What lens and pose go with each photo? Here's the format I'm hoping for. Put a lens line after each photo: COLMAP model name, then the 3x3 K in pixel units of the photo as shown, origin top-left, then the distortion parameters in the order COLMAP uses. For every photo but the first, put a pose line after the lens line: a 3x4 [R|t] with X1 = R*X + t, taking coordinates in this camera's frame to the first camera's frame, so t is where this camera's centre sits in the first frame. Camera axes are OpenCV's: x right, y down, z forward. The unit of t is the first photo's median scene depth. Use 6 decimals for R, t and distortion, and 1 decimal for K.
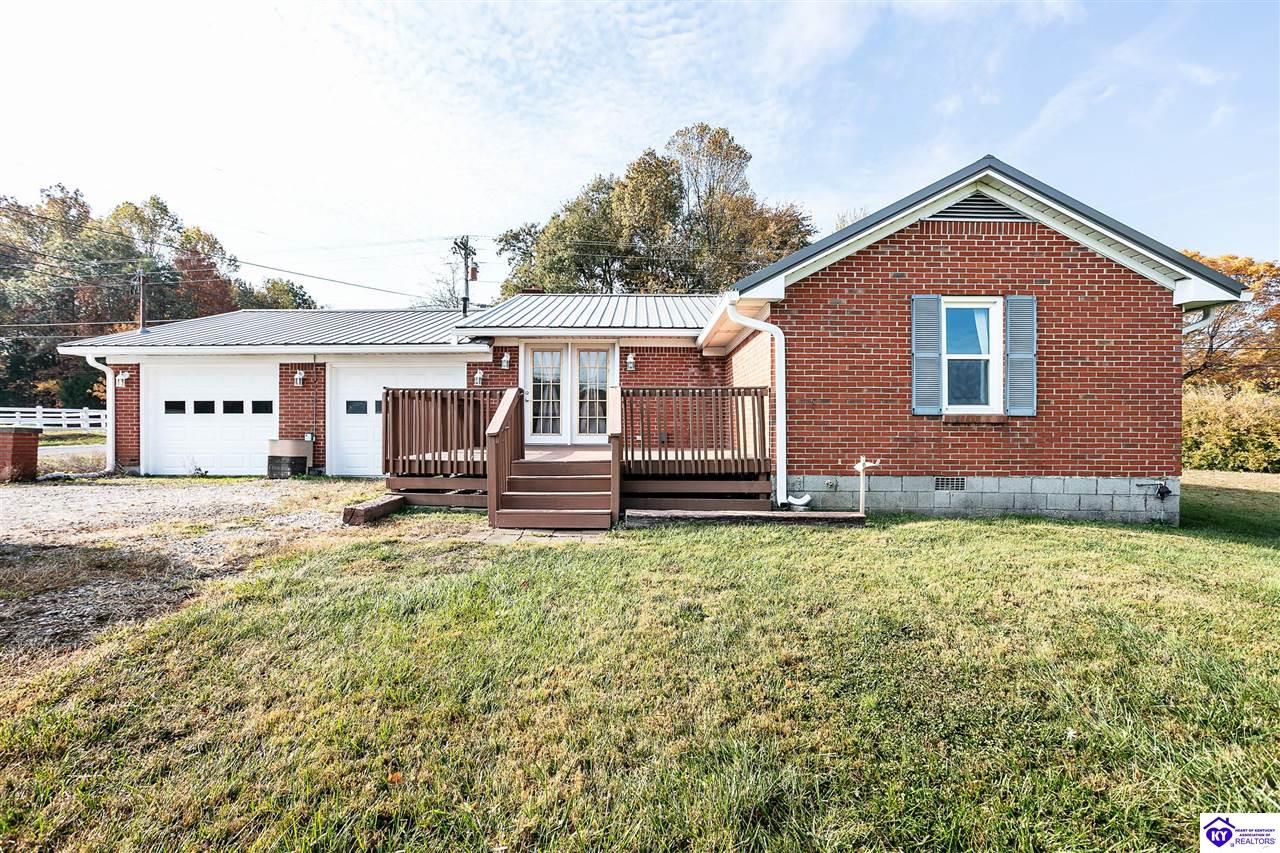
lens RADIAL K [[610.8, 0, 635.7], [0, 610.8, 435.2], [0, 0, 1]] dist [-0.051364, 0.028297]
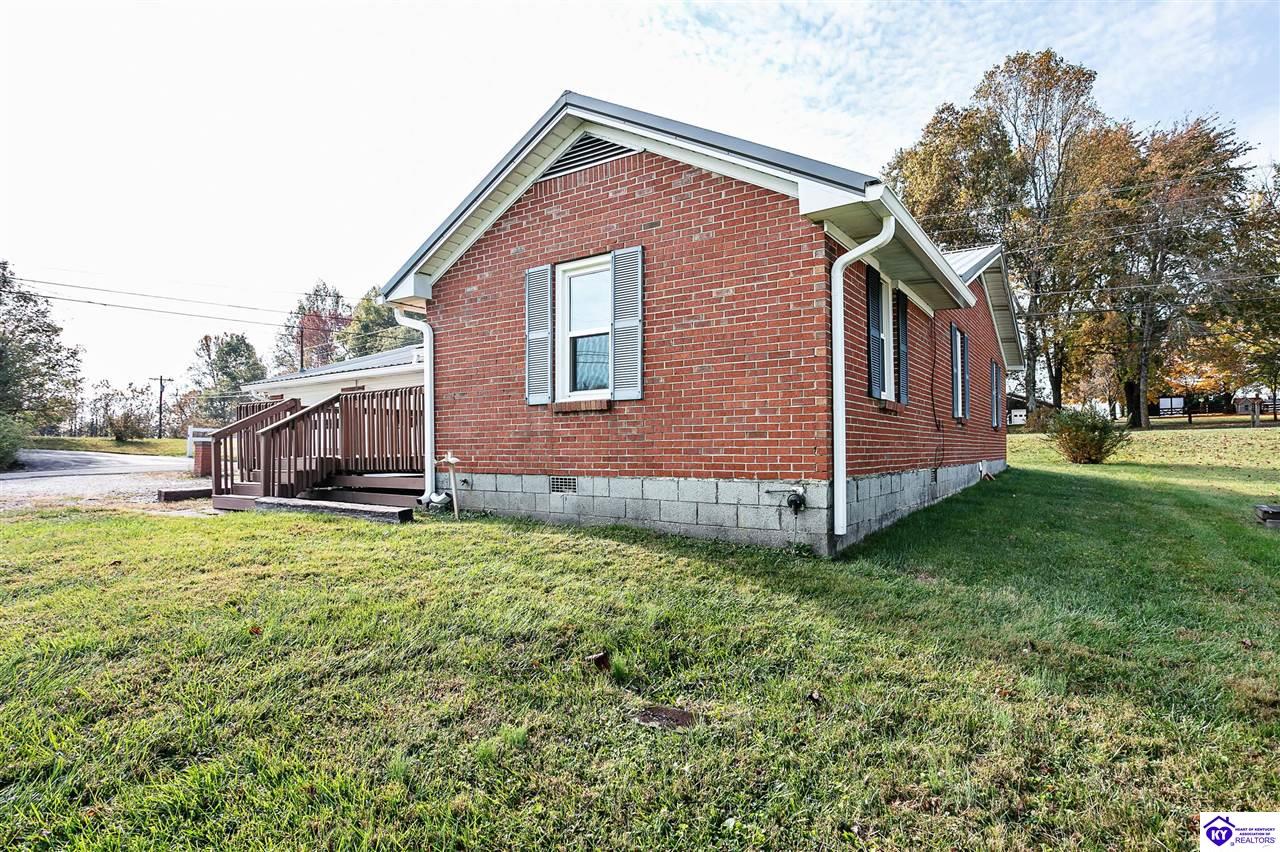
lens RADIAL K [[669.9, 0, 666.5], [0, 669.9, 444.8], [0, 0, 1]] dist [-0.052767, 0.041805]
pose [[0.851174, -0.013612, -0.524708, 1.129082], [0.004837, 0.999825, -0.018090, 0.042263], [0.524862, 0.012860, 0.851090, 0.278267]]
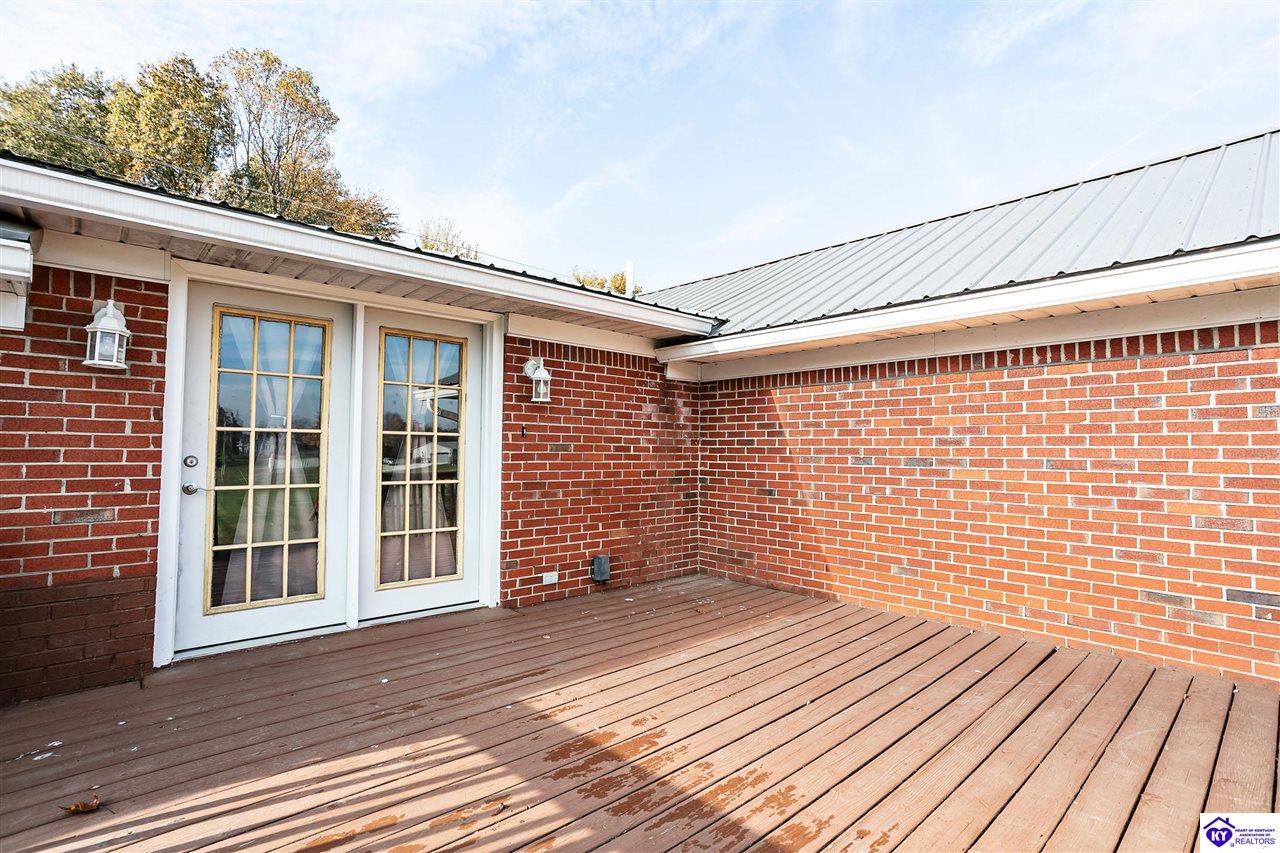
lens RADIAL K [[610.8, 0, 635.7], [0, 610.8, 435.2], [0, 0, 1]] dist [-0.051364, 0.028297]
pose [[0.737218, 0.017684, 0.675423, -0.341835], [0.003197, 0.999555, -0.029660, -0.117266], [-0.675647, 0.024025, 0.736834, 1.074301]]
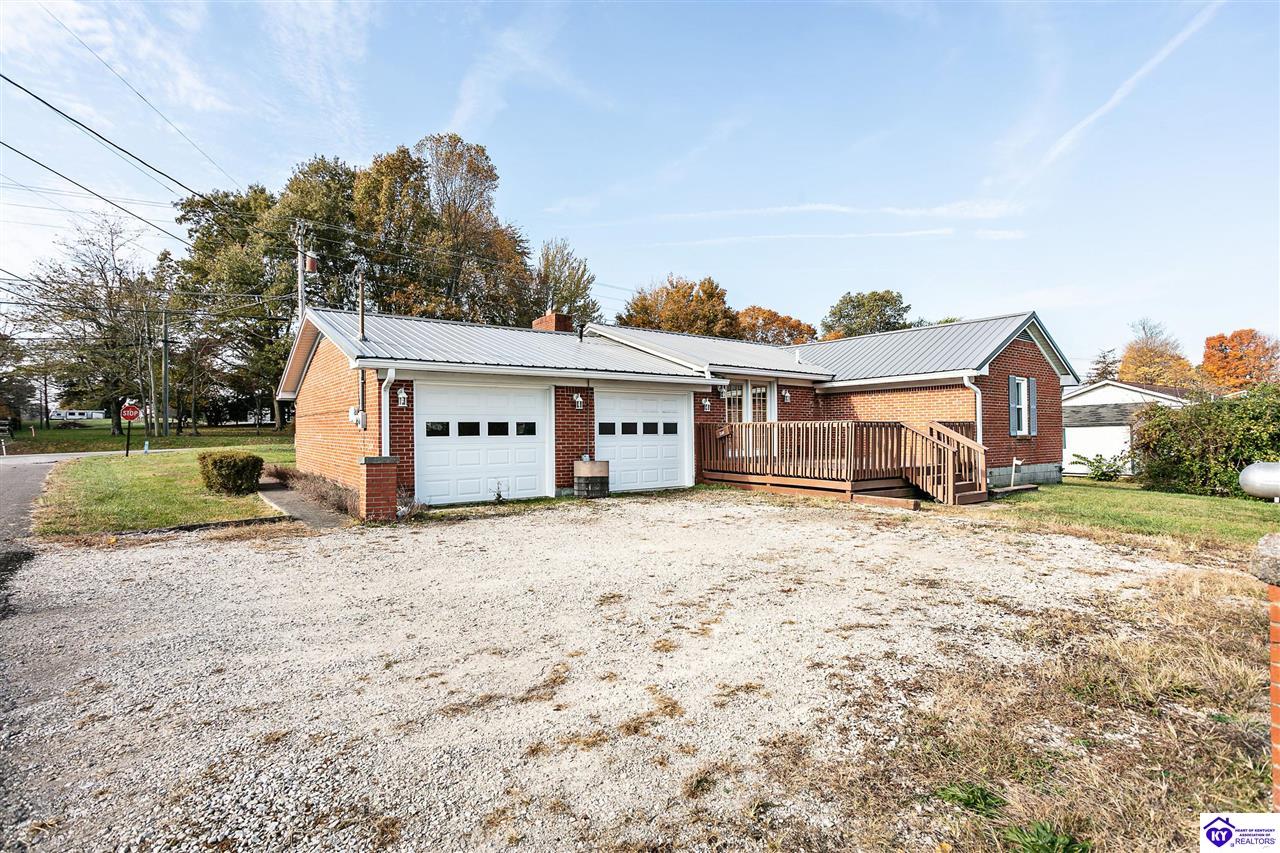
lens RADIAL K [[610.8, 0, 635.7], [0, 610.8, 435.2], [0, 0, 1]] dist [-0.051364, 0.028297]
pose [[0.804760, -0.009137, 0.593530, -1.724433], [0.015350, 0.999867, -0.005421, -0.045452], [-0.593401, 0.013473, 0.804794, 0.151770]]
